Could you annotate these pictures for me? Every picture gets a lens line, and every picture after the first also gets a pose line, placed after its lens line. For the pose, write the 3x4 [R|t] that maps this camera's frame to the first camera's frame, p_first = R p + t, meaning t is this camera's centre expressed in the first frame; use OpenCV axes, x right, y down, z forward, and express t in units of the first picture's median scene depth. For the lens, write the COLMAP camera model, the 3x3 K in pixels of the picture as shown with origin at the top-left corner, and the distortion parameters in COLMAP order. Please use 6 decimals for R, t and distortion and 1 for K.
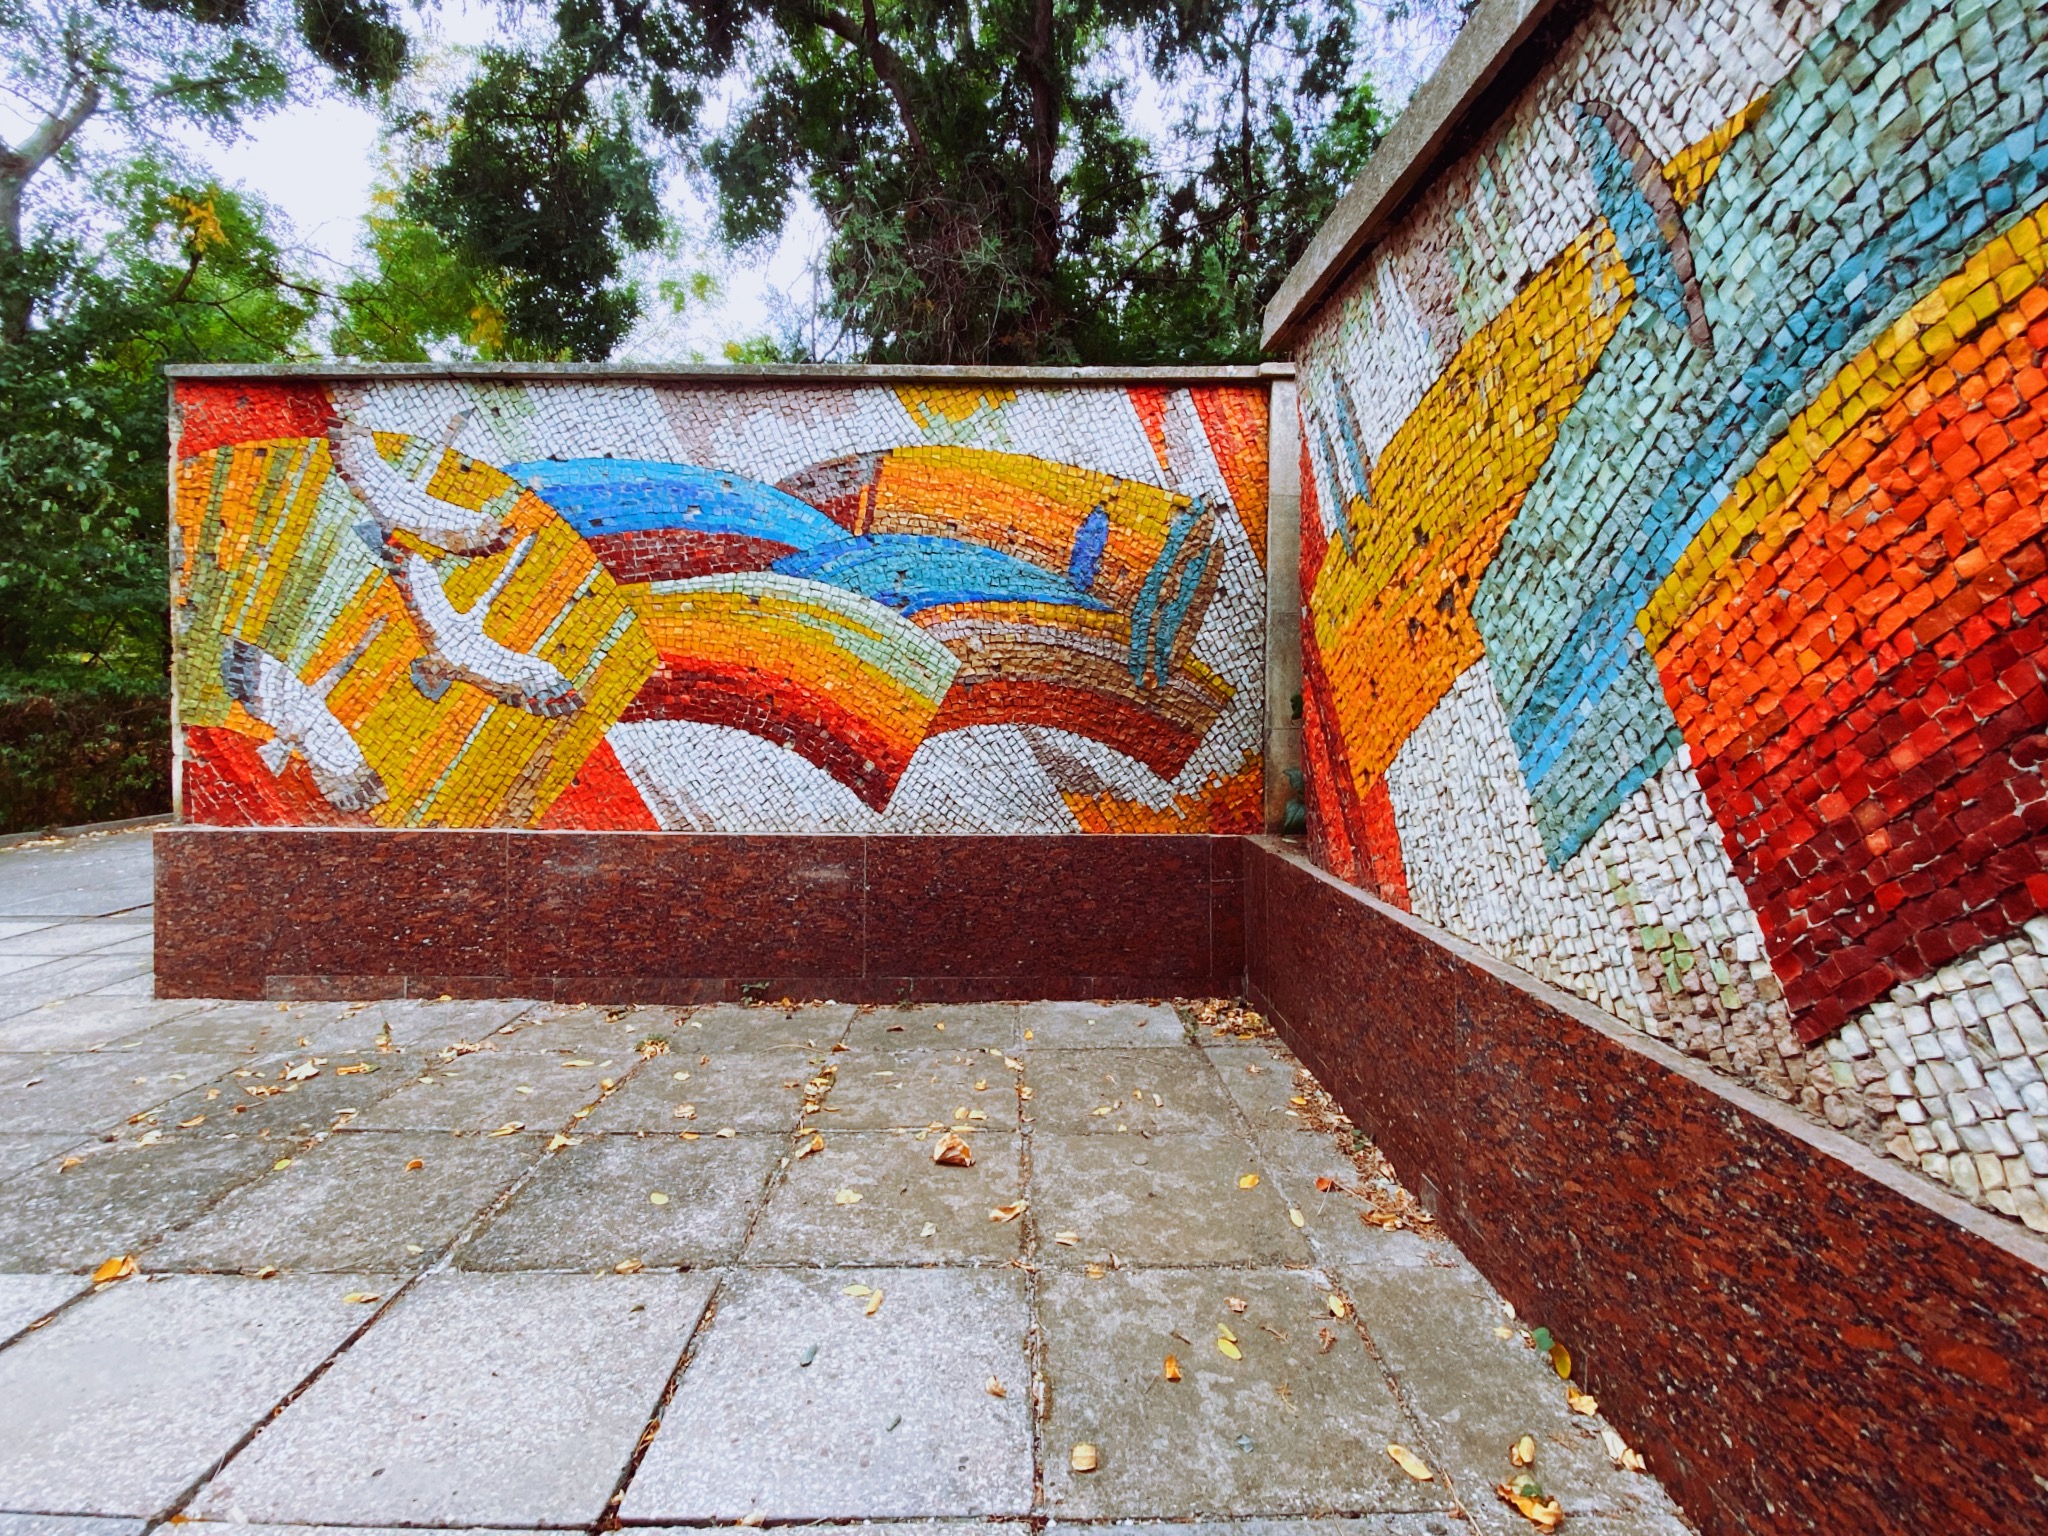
lens RADIAL K [[840.2, 0, 1061.0], [0, 840.2, 708.3], [0, 0, 1]] dist [0.004880, -0.012067]
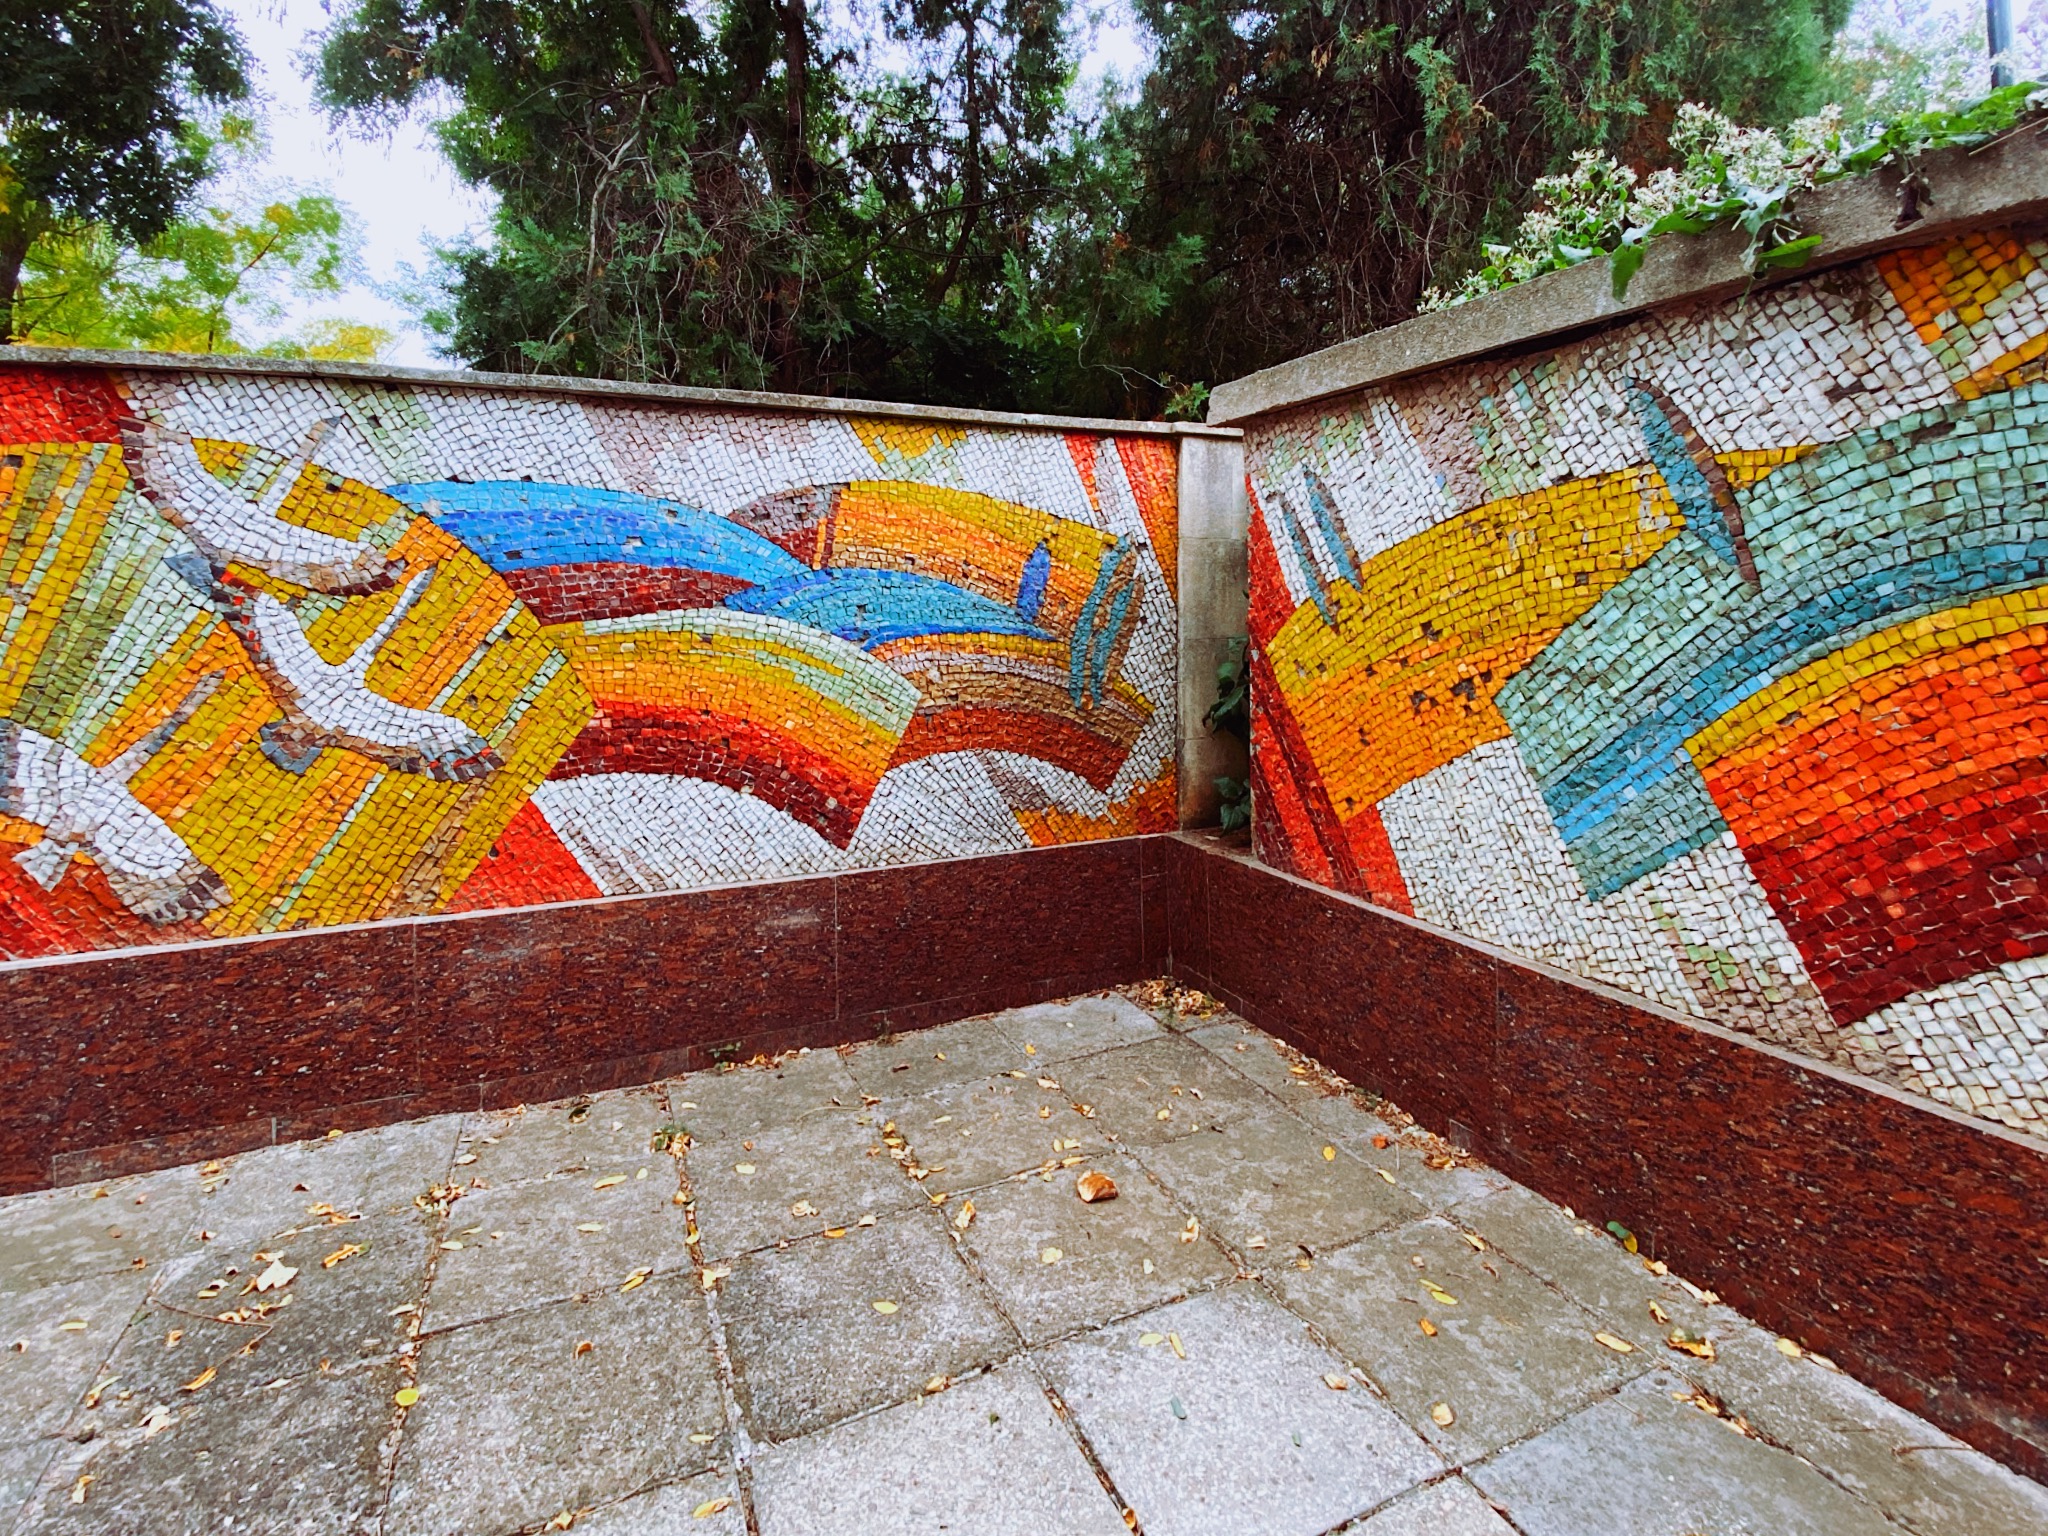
lens RADIAL K [[840.2, 0, 1002.0], [0, 840.2, 638.2], [0, 0, 1]] dist [0.004880, -0.012067]
pose [[0.939955, -0.025792, 0.340322, -0.377718], [0.023968, 0.999667, 0.009564, -0.131836], [-0.340455, -0.000833, 0.940260, 0.002987]]
